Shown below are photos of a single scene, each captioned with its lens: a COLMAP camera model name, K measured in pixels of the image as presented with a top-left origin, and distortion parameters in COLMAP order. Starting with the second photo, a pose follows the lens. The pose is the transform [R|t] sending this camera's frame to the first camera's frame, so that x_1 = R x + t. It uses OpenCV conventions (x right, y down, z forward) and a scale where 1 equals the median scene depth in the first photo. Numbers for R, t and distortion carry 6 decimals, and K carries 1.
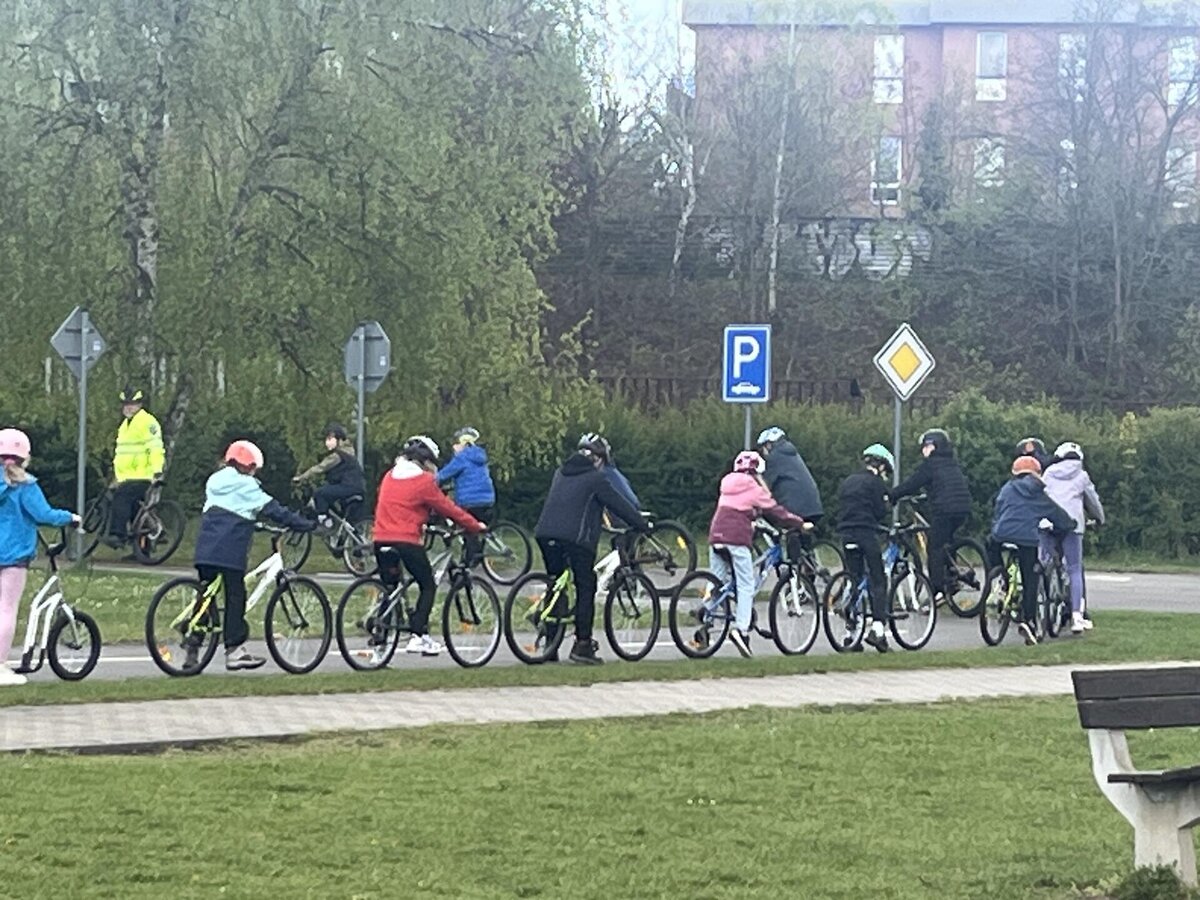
lens RADIAL K [[4562.6, 0, 601.5], [0, 4562.6, 506.8], [0, 0, 1]] dist [0.173396, -1.998599]
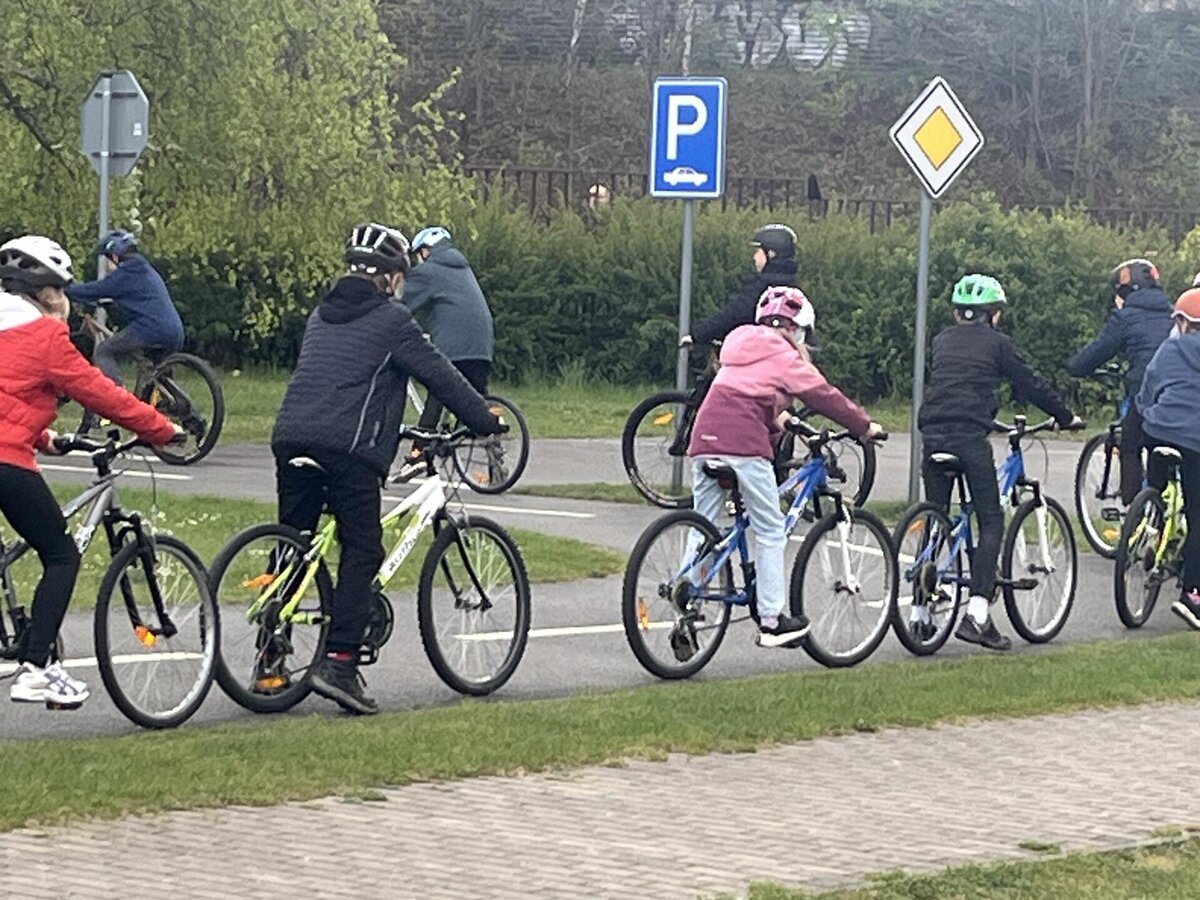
lens RADIAL K [[4481.7, 0, 600.0], [0, 4481.7, 450.0], [0, 0, 1]] dist [0.060293, -0.098648]
pose [[0.999620, 0.013726, 0.023912, 0.004092], [-0.014425, 0.999466, 0.029303, -0.004700], [-0.023497, -0.029637, 0.999285, 0.300158]]
